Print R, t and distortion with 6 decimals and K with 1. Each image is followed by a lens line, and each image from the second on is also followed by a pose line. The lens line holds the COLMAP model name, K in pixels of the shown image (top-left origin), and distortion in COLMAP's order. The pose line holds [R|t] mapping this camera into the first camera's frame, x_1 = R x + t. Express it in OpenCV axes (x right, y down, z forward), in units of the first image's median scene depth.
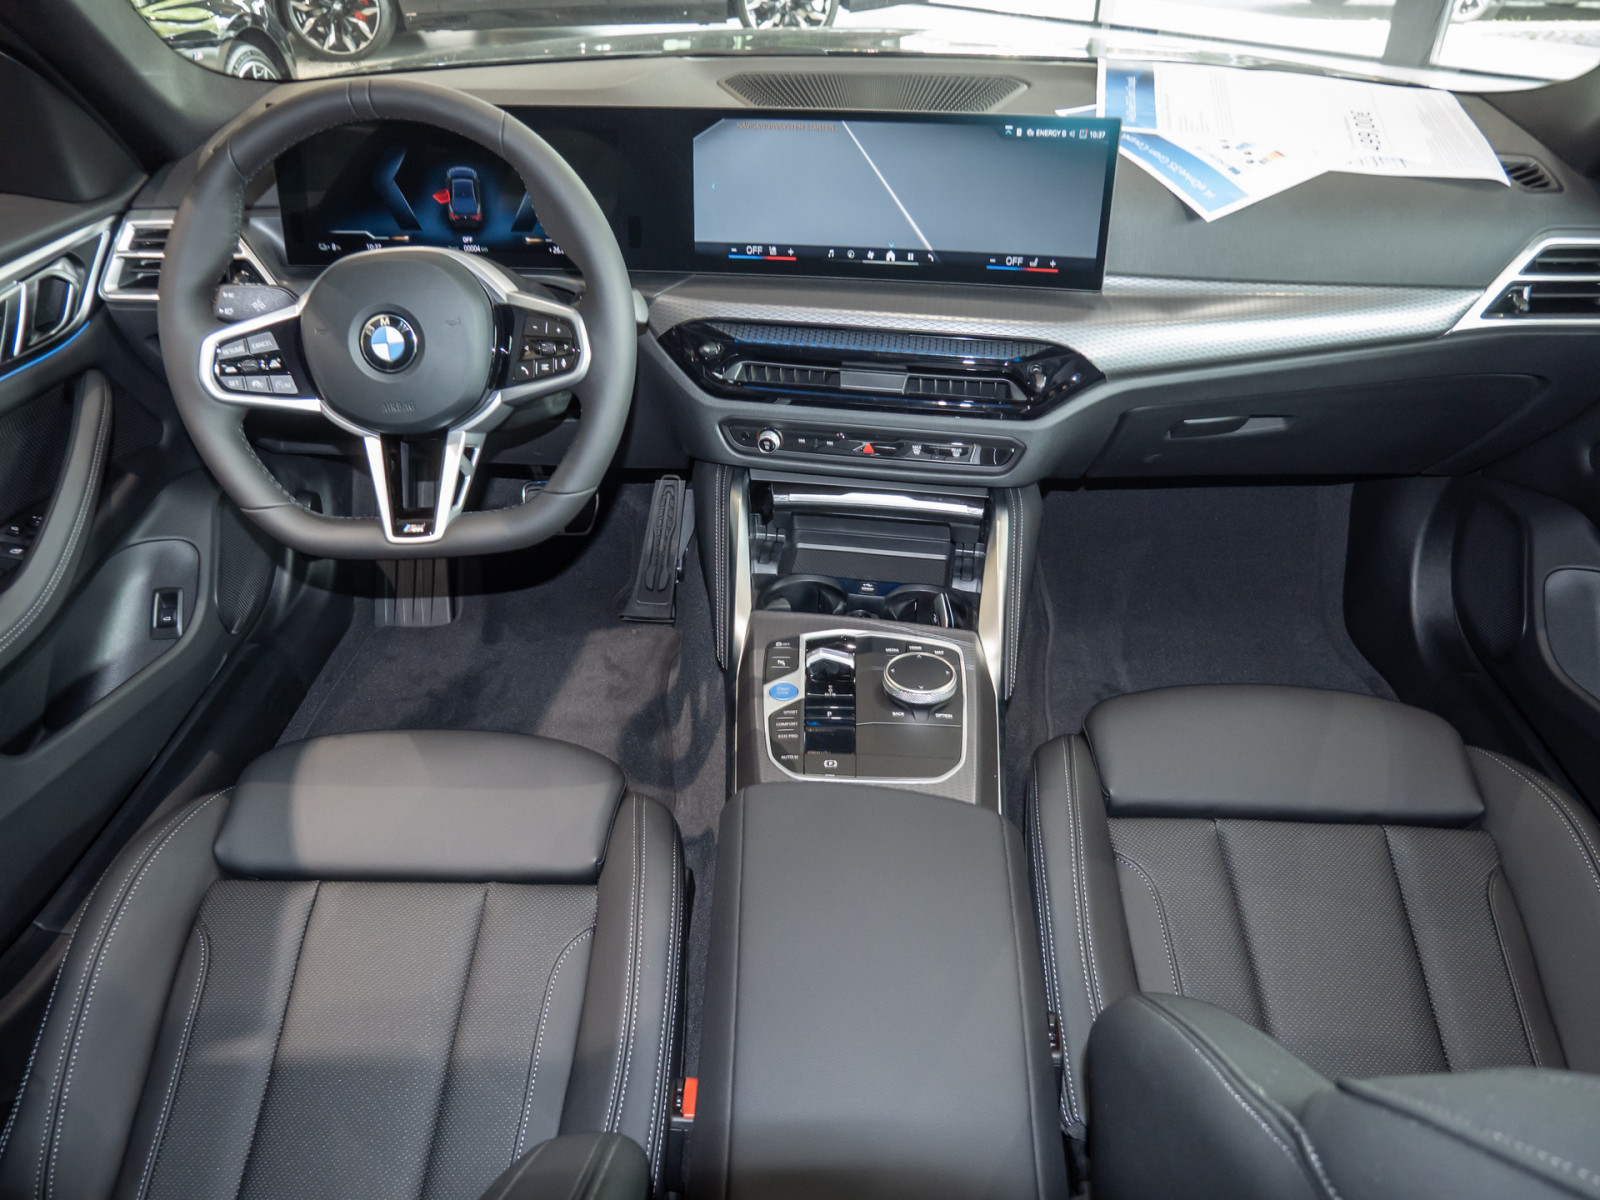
lens RADIAL K [[1170.7, 0, 800.0], [0, 1170.7, 600.0], [0, 0, 1]] dist [-0.036570, 0.001354]
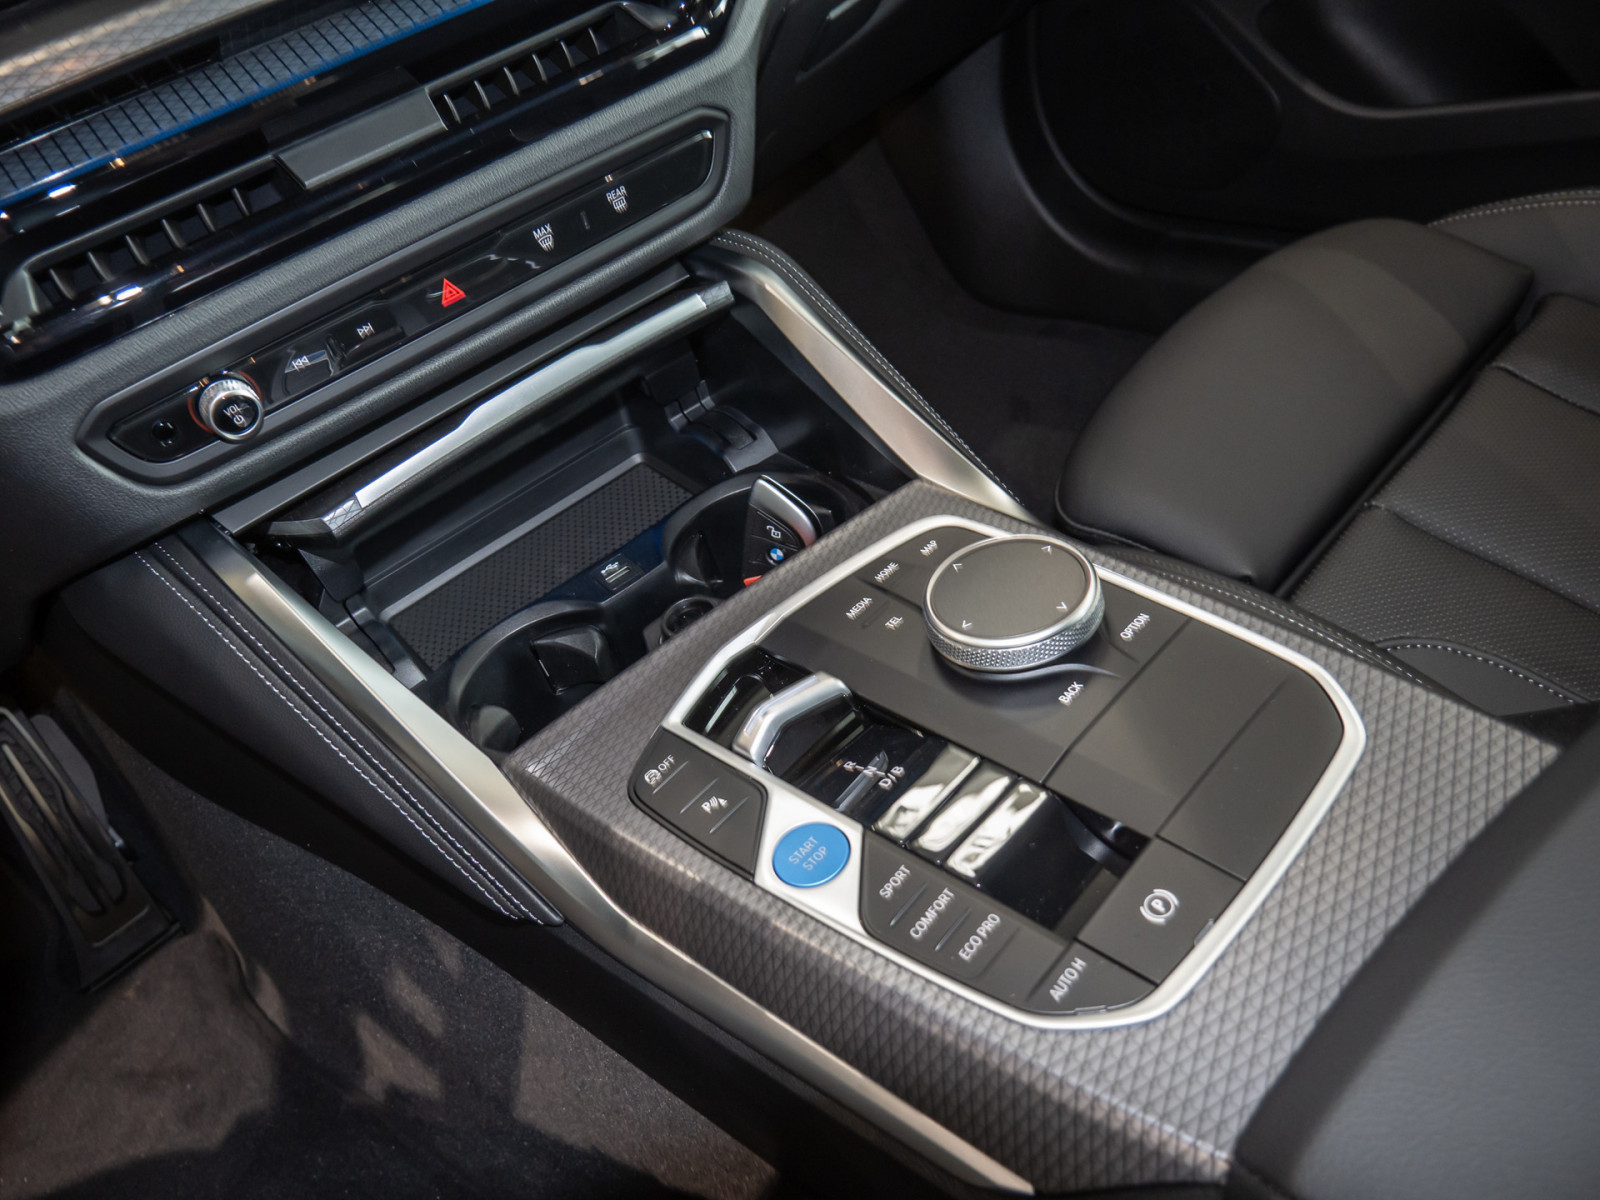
lens RADIAL K [[1170.7, 0, 800.0], [0, 1170.7, 600.0], [0, 0, 1]] dist [-0.036570, 0.001354]
pose [[0.653042, -0.601399, 0.460277, -0.124754], [0.589751, 0.785131, 0.189114, -0.050108], [-0.475110, 0.147950, 0.867399, 0.622464]]
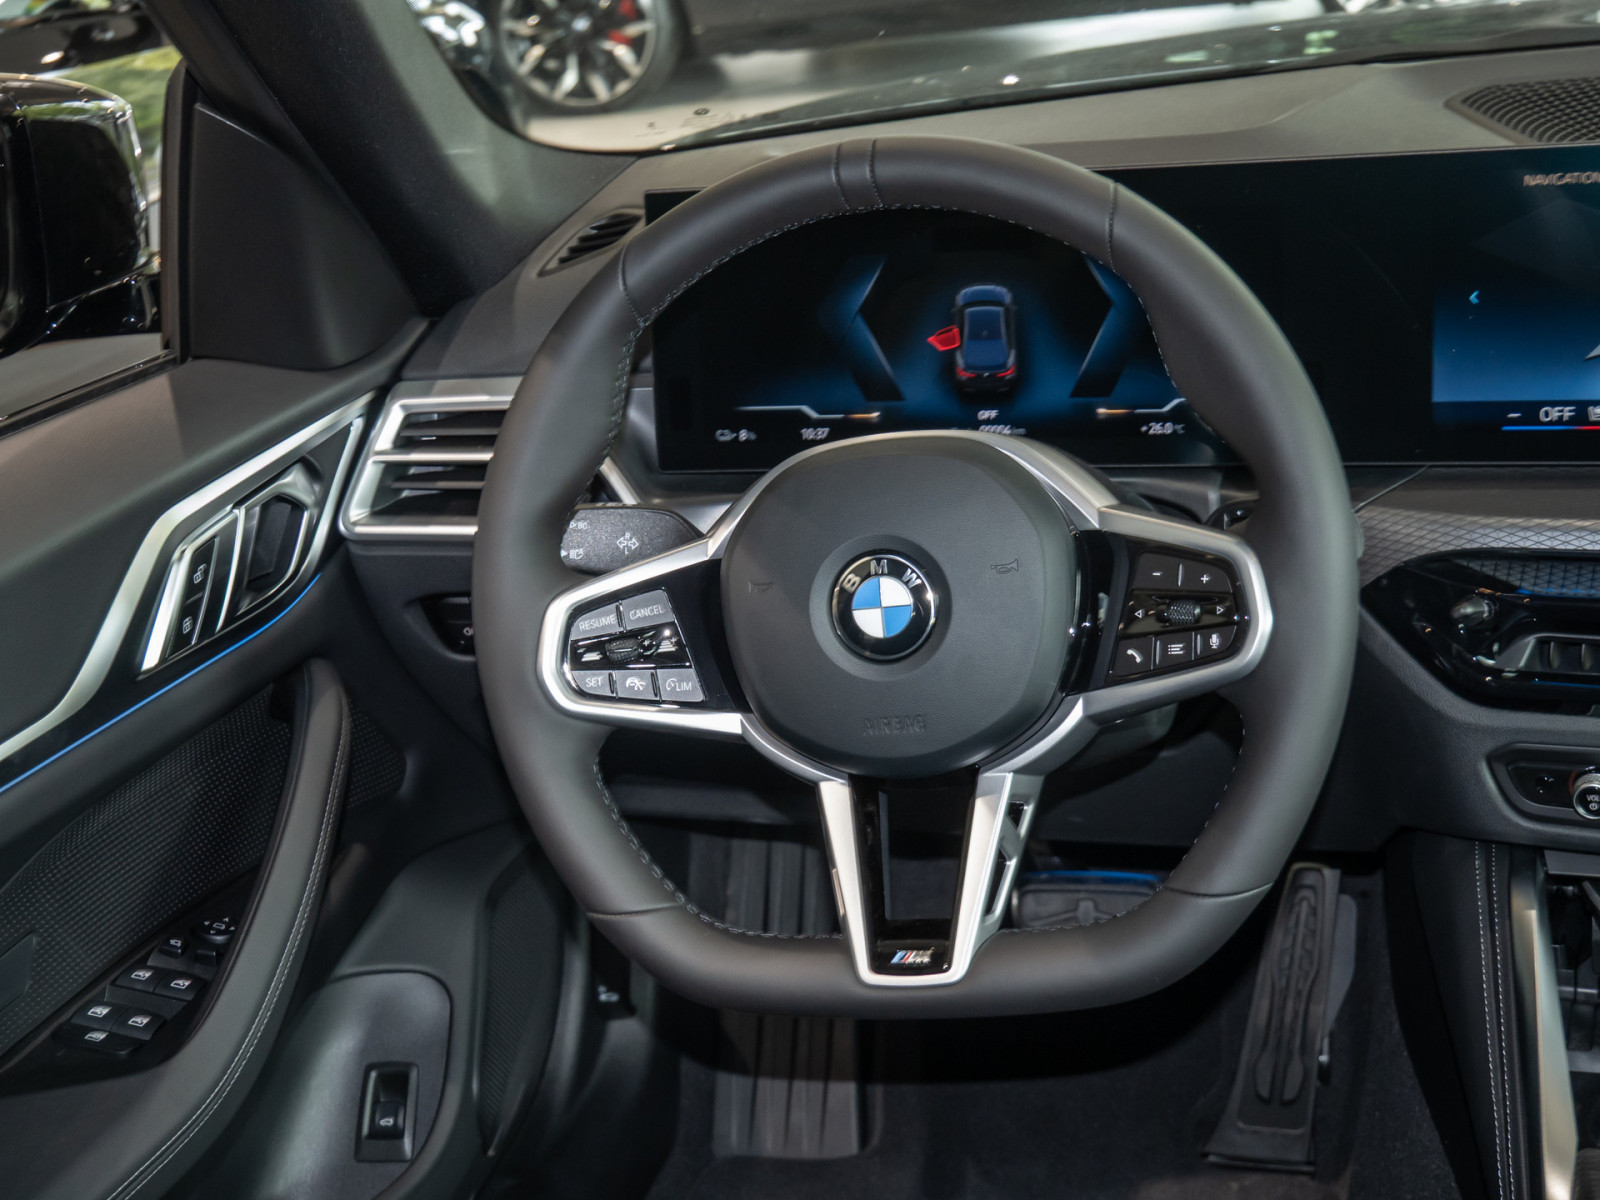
lens RADIAL K [[2360.4, 0, 800.0], [0, 2360.4, 600.0], [0, 0, 1]] dist [0.006963, -0.021732]
pose [[0.967196, -0.017402, -0.253436, -0.101770], [-0.037941, 0.976565, -0.211850, 0.005878], [0.251183, 0.214516, 0.943870, -0.026474]]
